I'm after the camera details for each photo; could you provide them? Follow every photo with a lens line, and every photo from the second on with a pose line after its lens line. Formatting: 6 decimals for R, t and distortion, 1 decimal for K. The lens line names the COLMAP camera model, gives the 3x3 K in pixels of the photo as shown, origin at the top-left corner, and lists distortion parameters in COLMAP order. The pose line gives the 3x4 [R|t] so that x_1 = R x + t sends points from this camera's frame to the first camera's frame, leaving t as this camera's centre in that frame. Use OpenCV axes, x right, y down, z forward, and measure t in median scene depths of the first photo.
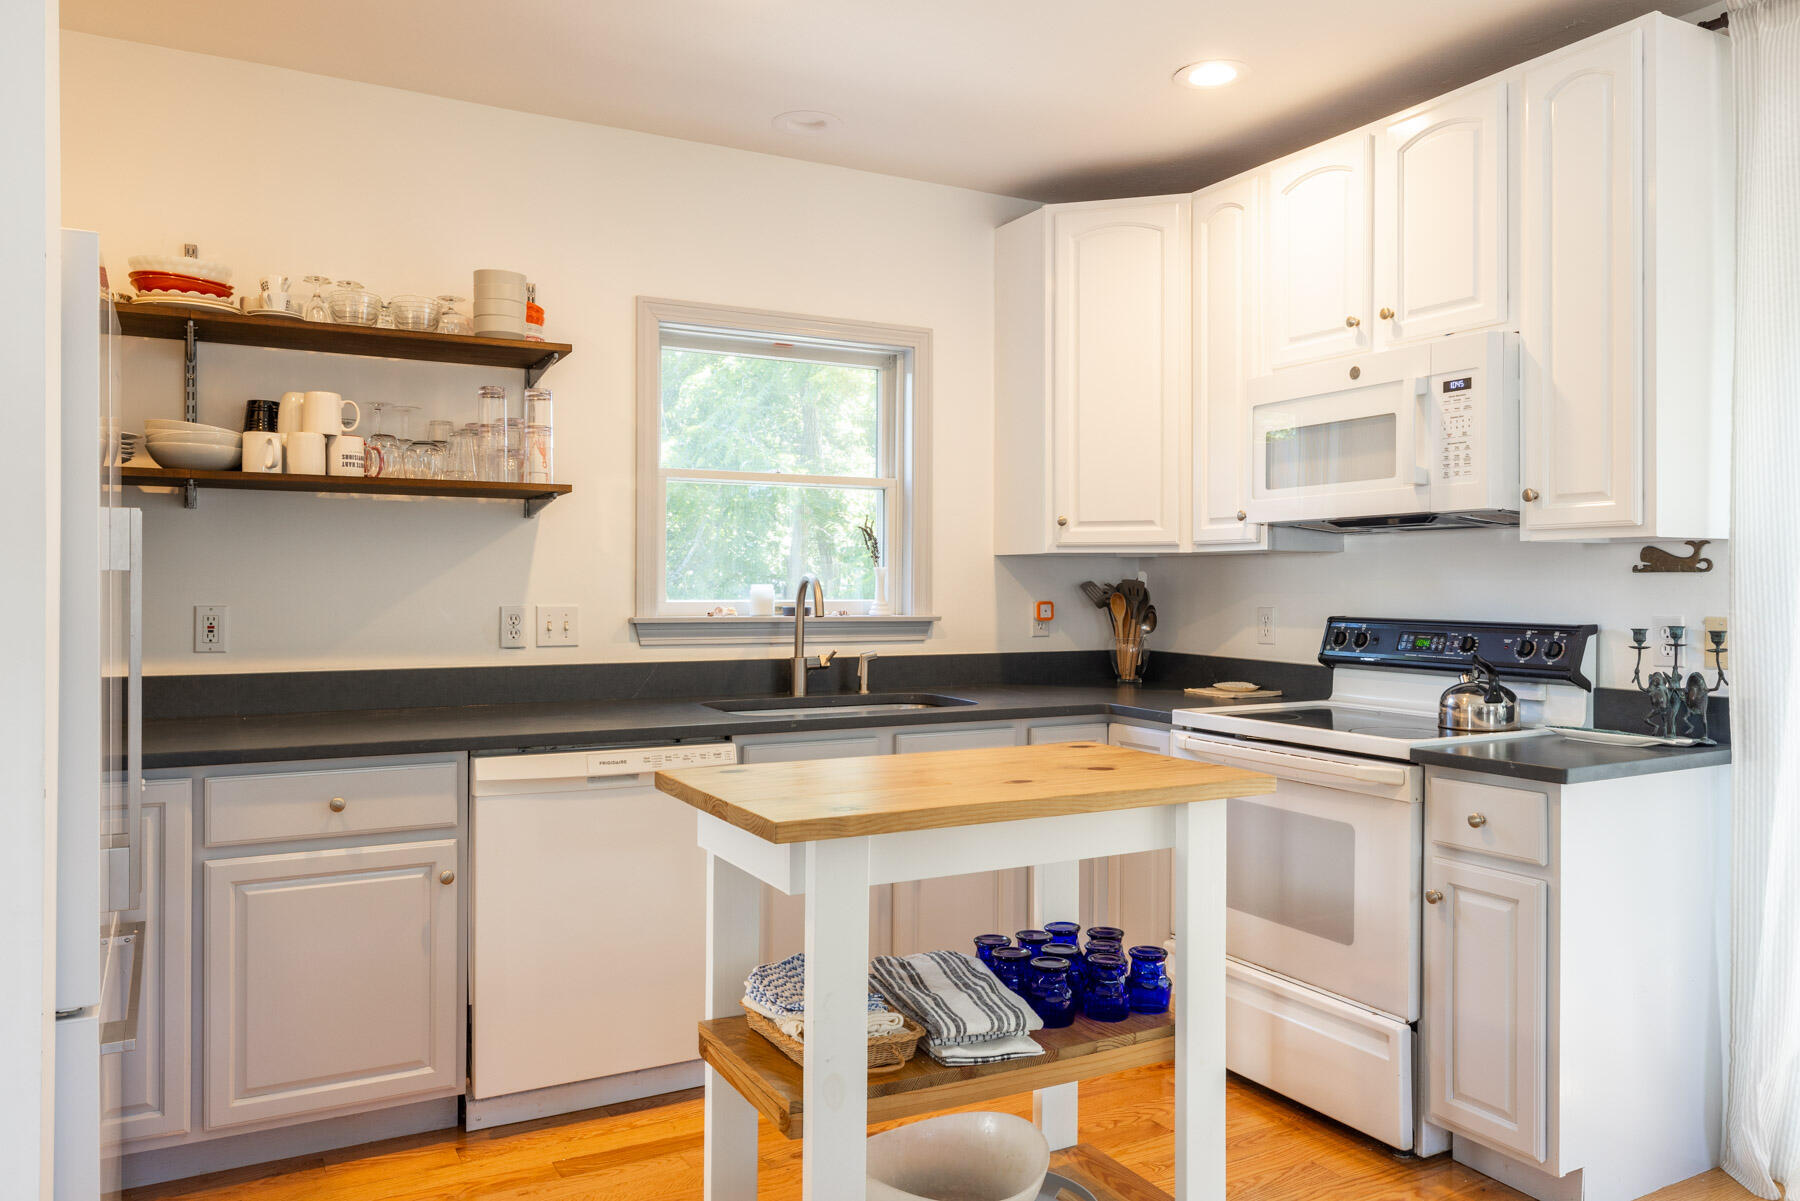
lens RADIAL K [[1256.7, 0, 900.0], [0, 1256.7, 600.5], [0, 0, 1]] dist [0.001007, 0.000502]
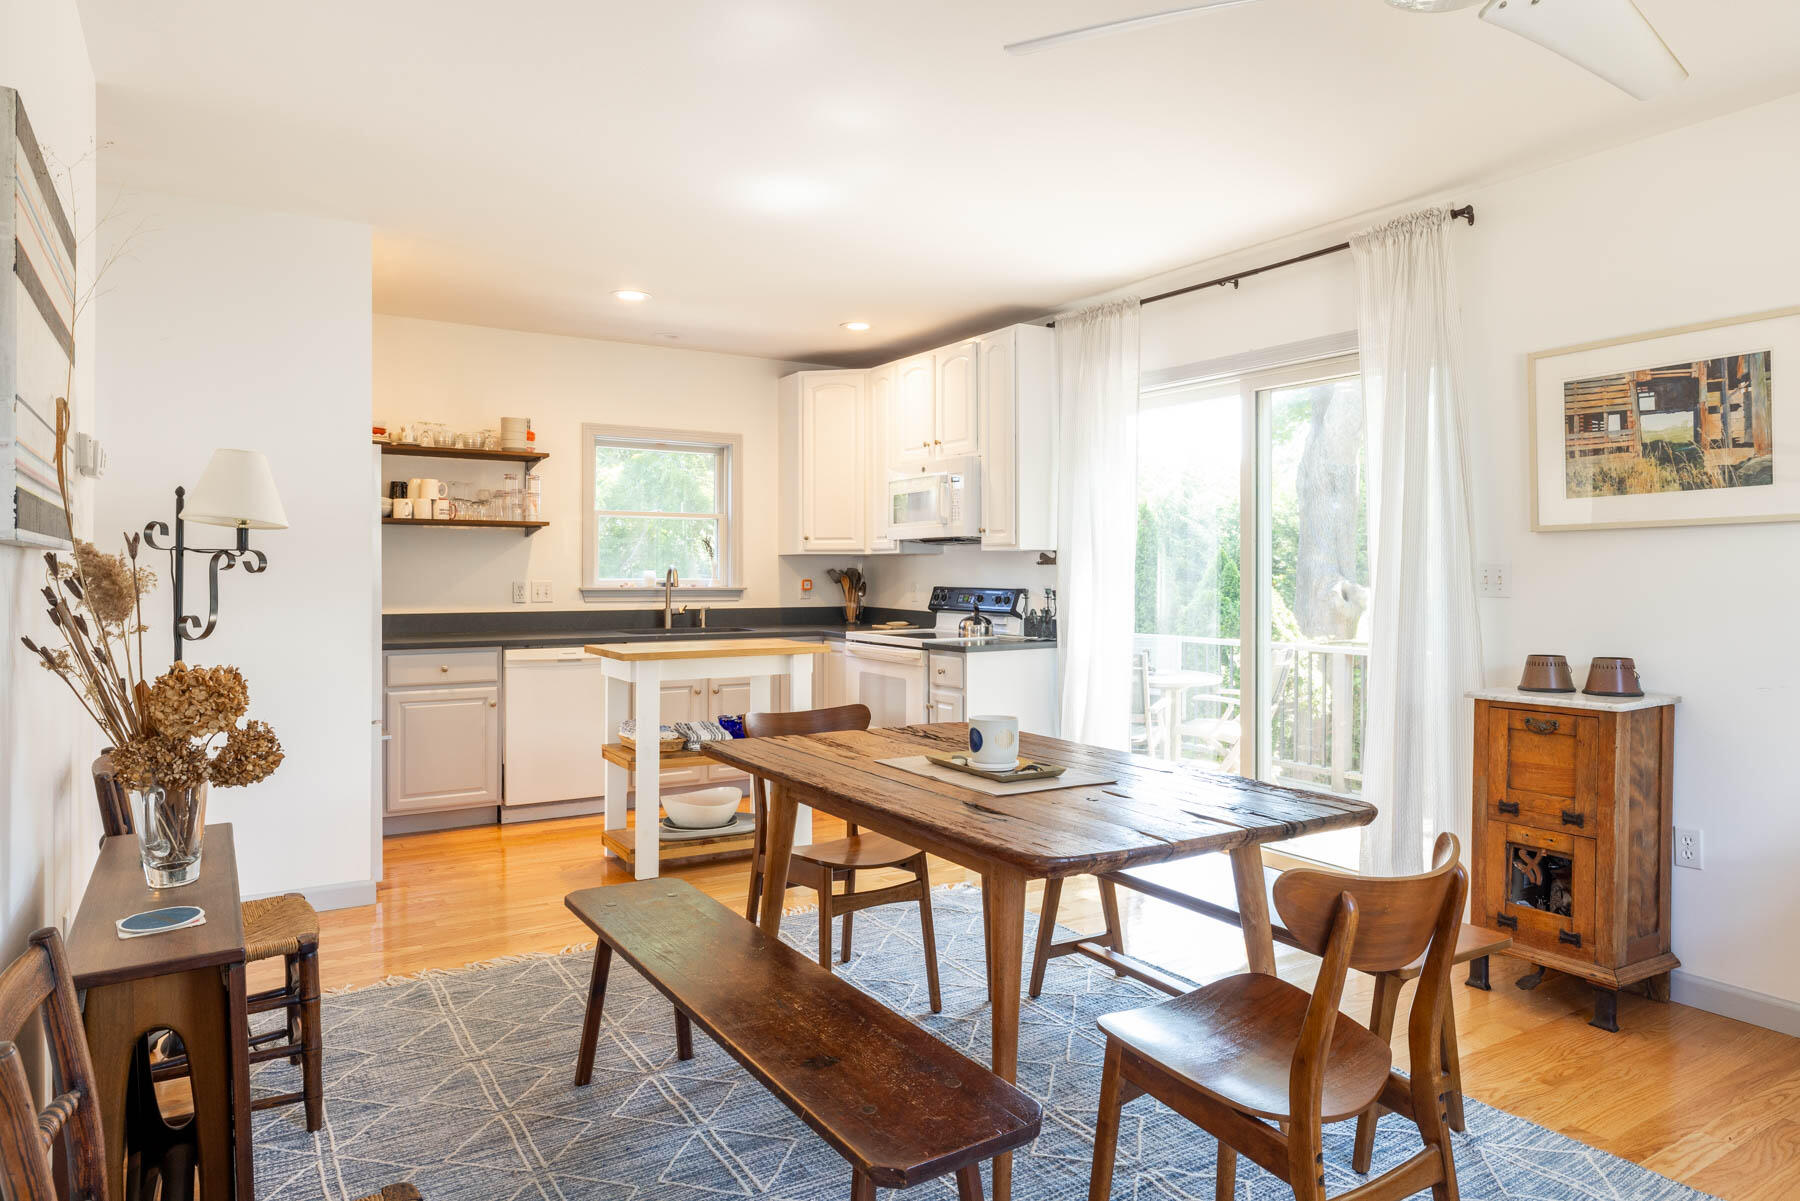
lens RADIAL K [[1217.3, 0, 900.0], [0, 1217.3, 600.5], [0, 0, 1]] dist [-0.003530, -0.000485]
pose [[0.999625, -0.001556, 0.027342, 0.250051], [0.001286, 0.999950, 0.009872, 0.016764], [-0.027356, -0.009833, 0.999577, -0.976921]]
